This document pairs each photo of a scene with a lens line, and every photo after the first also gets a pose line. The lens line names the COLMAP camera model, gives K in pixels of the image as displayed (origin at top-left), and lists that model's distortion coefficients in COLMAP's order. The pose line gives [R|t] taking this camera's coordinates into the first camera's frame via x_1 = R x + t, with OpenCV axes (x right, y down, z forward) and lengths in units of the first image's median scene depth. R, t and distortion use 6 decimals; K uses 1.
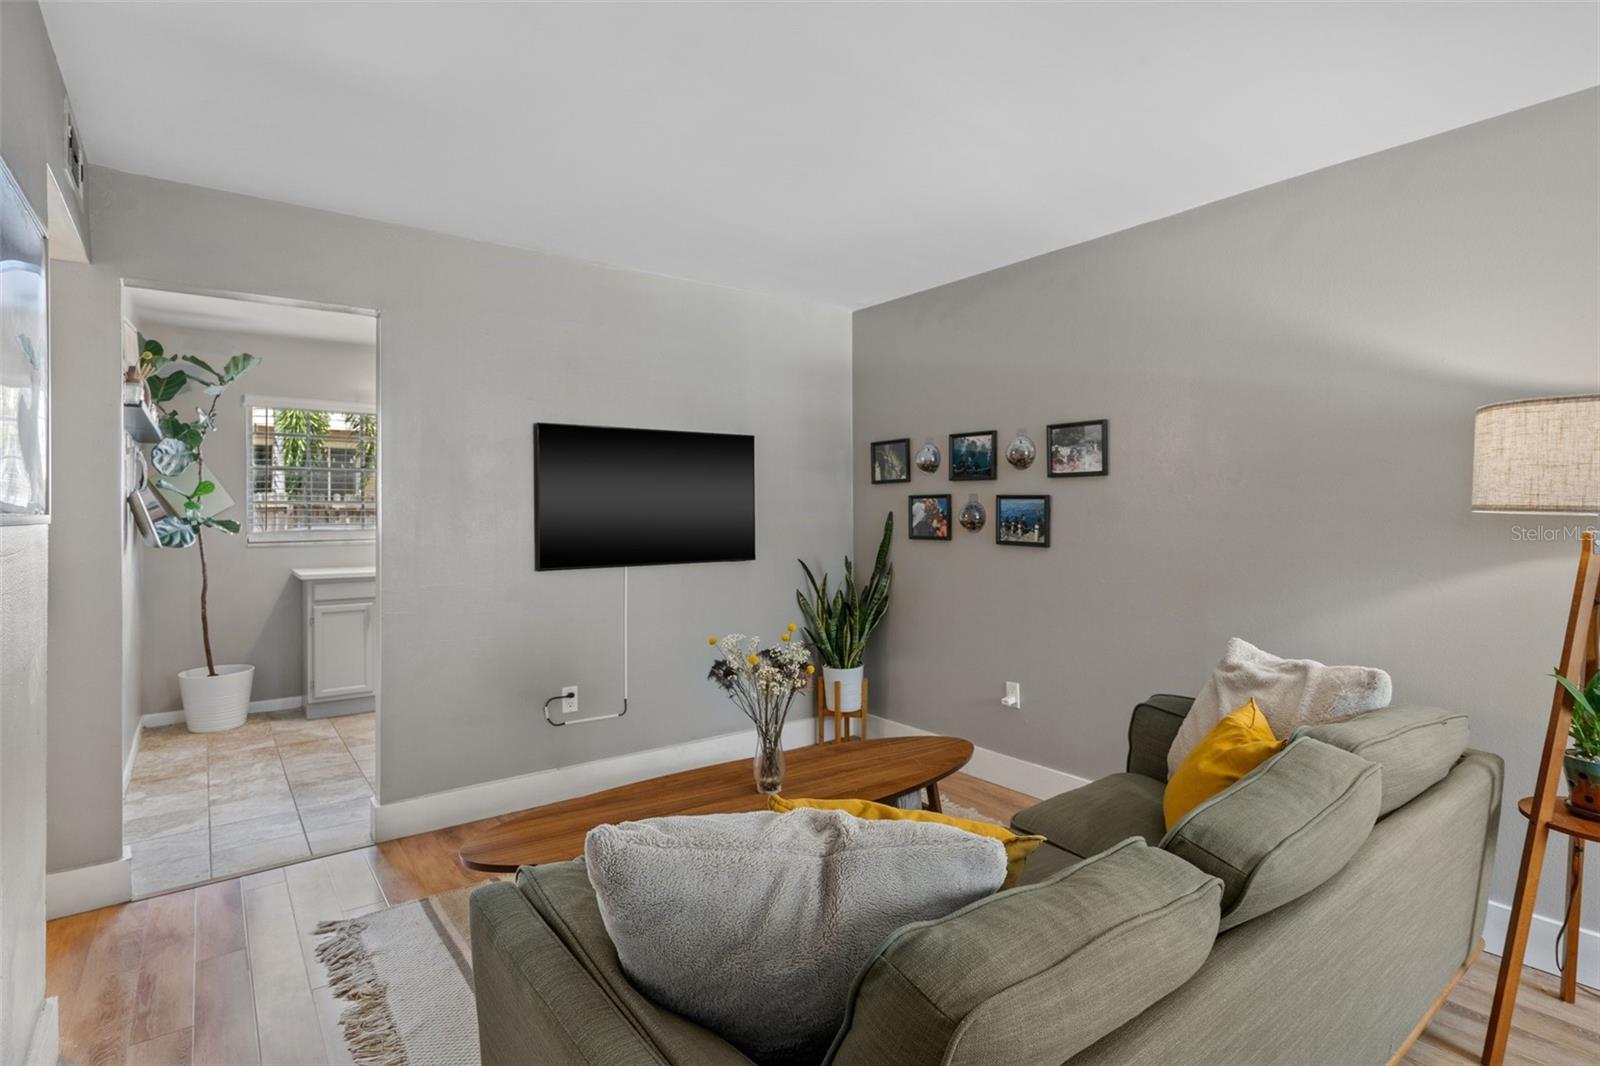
lens RADIAL K [[802.2, 0, 805.4], [0, 802.2, 512.7], [0, 0, 1]] dist [0.000830, 0.000213]
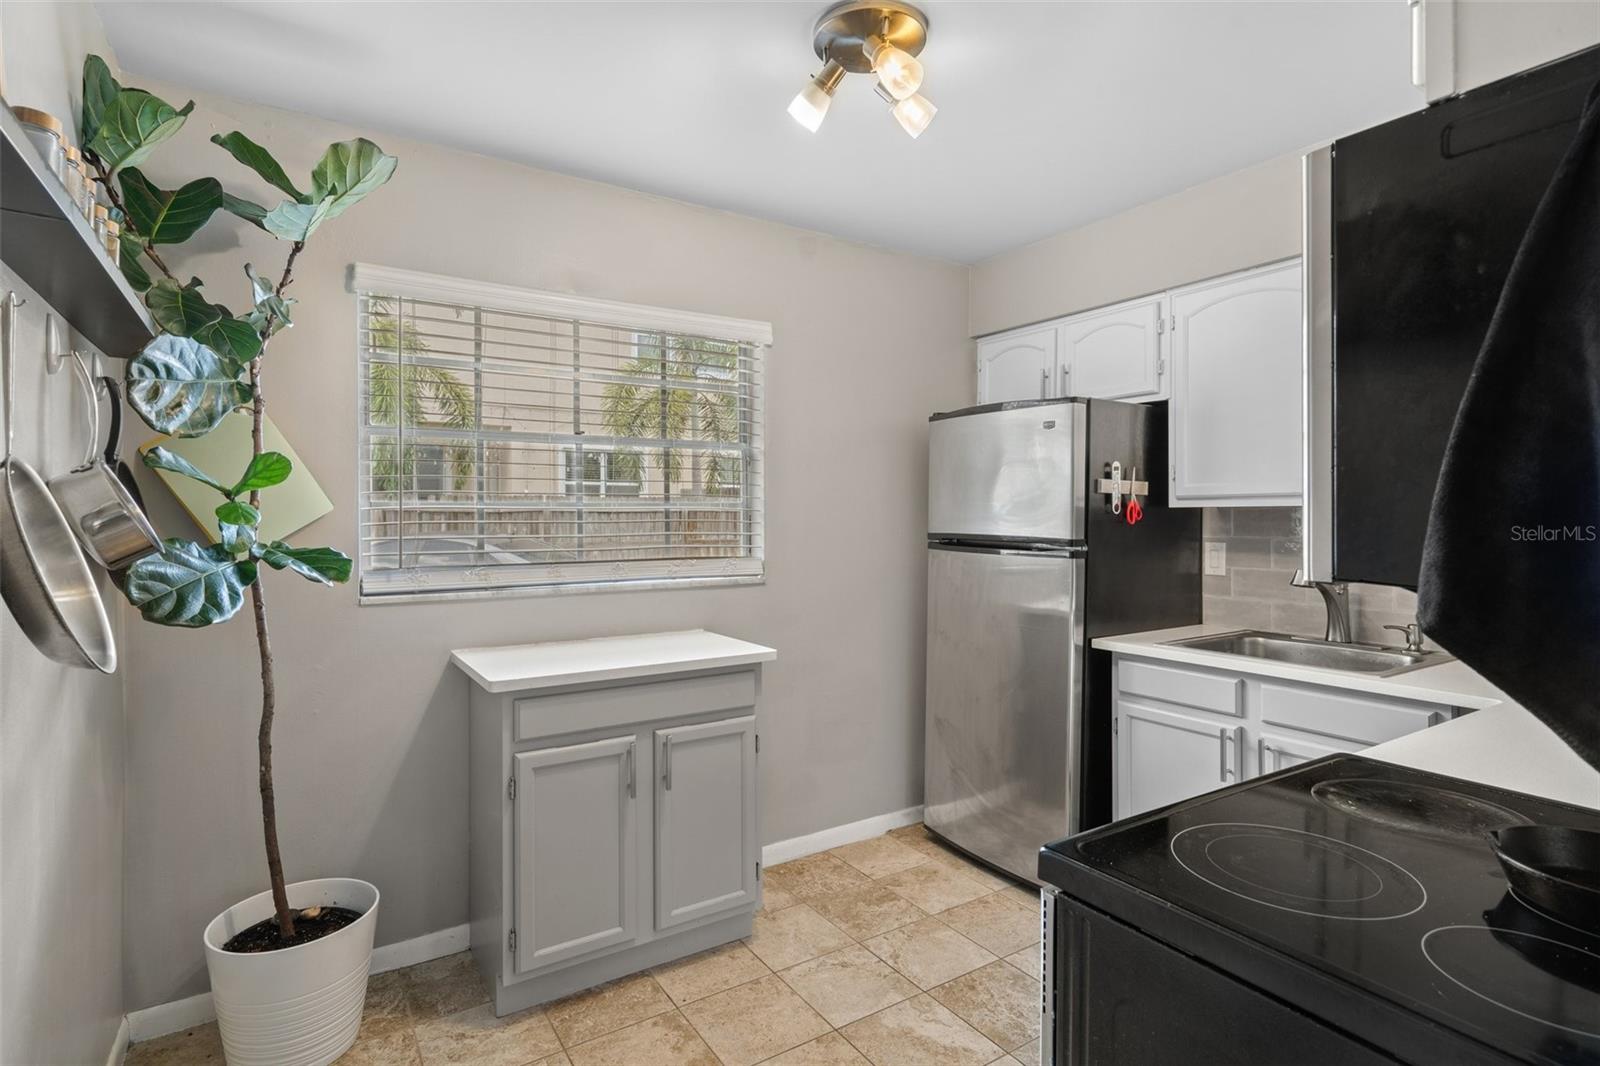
lens RADIAL K [[802.2, 0, 805.4], [0, 802.2, 512.7], [0, 0, 1]] dist [0.000830, 0.000213]
pose [[0.997918, -0.000918, -0.064489, -0.484683], [0.000773, 0.999997, -0.002274, -0.008530], [0.064491, 0.002219, 0.997916, 0.658847]]
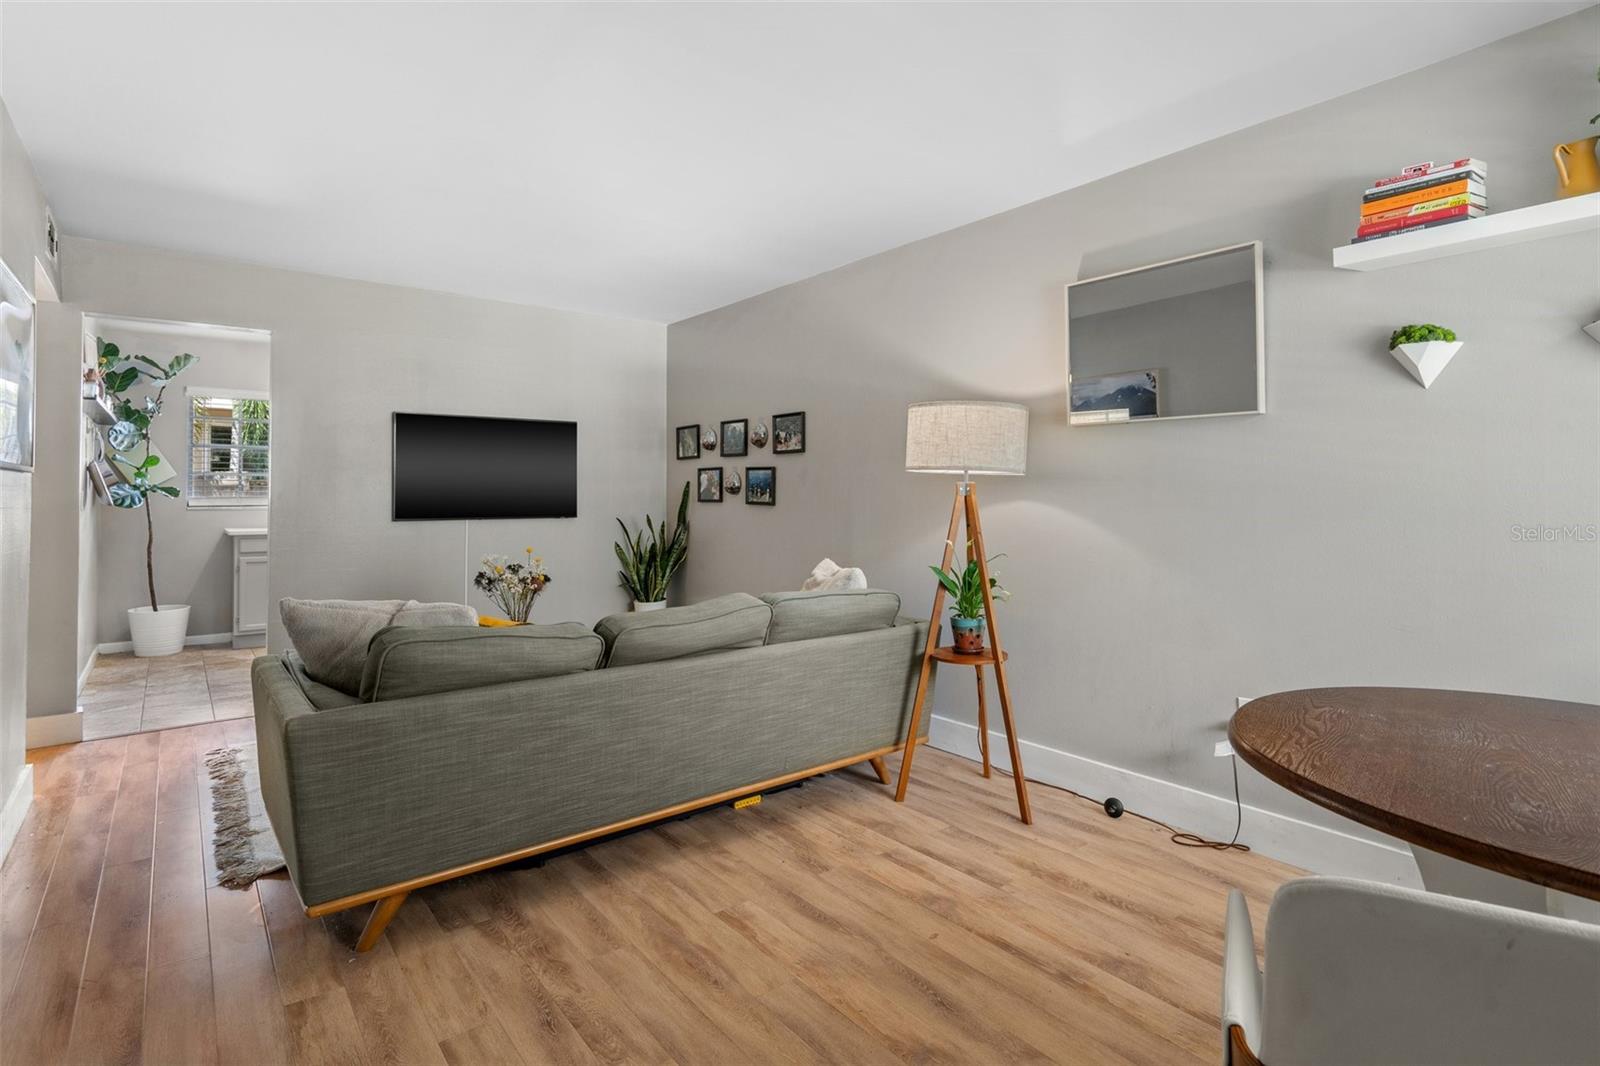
lens RADIAL K [[803.1, 0, 798.2], [0, 803.1, 485.4], [0, 0, 1]] dist [-0.000431, 0.000324]
pose [[0.999858, 0.004162, 0.016335, 0.254784], [-0.003915, 0.999878, -0.015129, 0.023520], [-0.016396, 0.015063, 0.999752, -0.284381]]
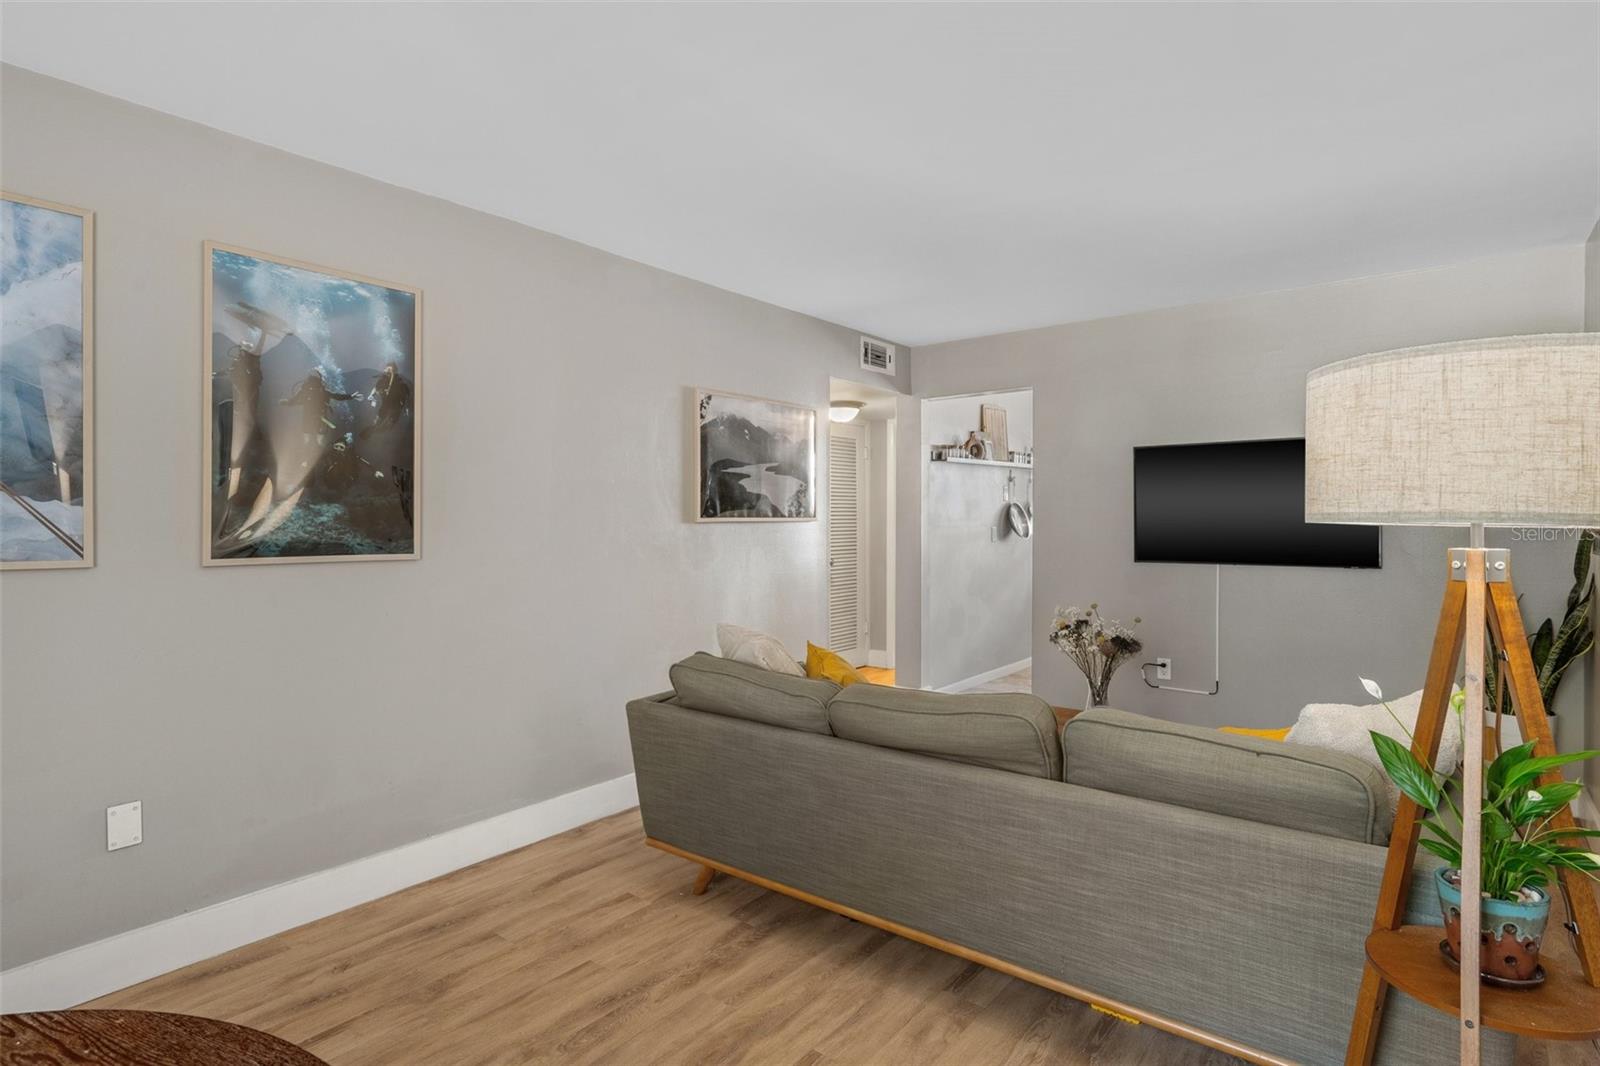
lens RADIAL K [[815.8, 0, 776.5], [0, 815.8, 524.2], [0, 0, 1]] dist [-0.000309, -0.000027]
pose [[0.233758, 0.008945, -0.972254, 0.630148], [0.000300, 0.999957, 0.009272, -0.000383], [0.972295, -0.002459, 0.233745, 0.105977]]
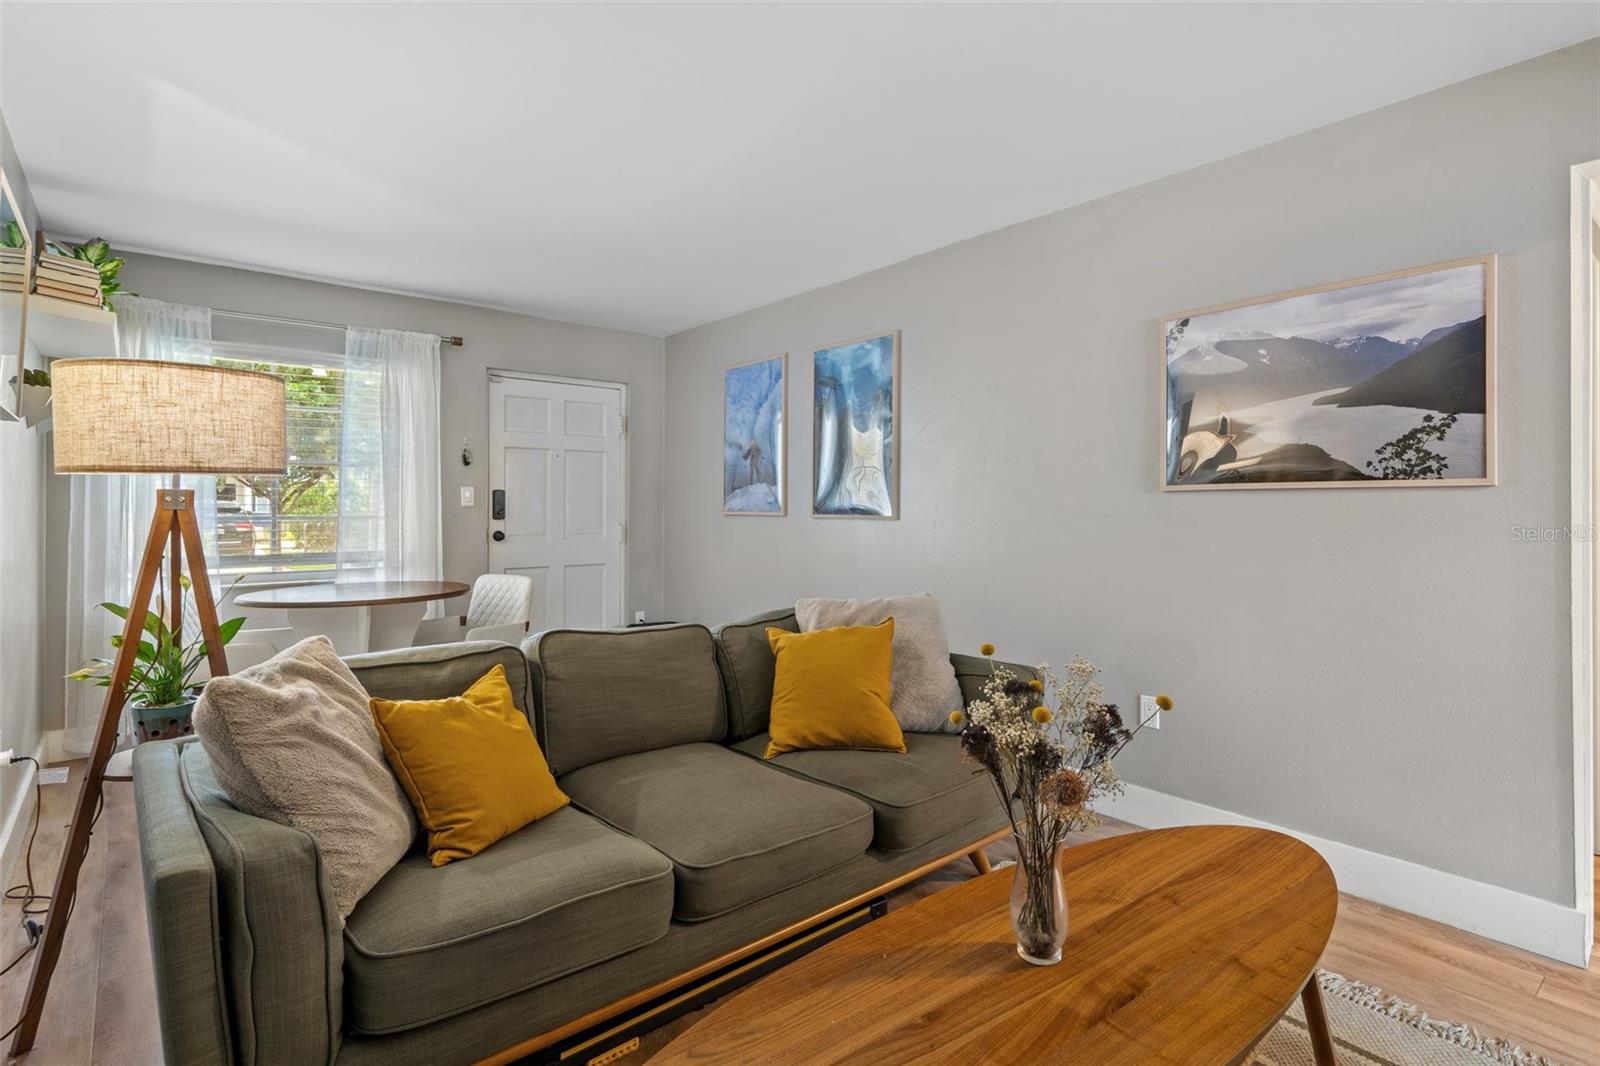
lens RADIAL K [[802.2, 0, 805.4], [0, 802.2, 512.7], [0, 0, 1]] dist [0.000830, 0.000213]
pose [[-0.999060, -0.001655, -0.043314, 0.065994], [-0.001928, 0.999979, 0.006263, 0.018208], [0.043303, 0.006340, -0.999042, 0.883299]]
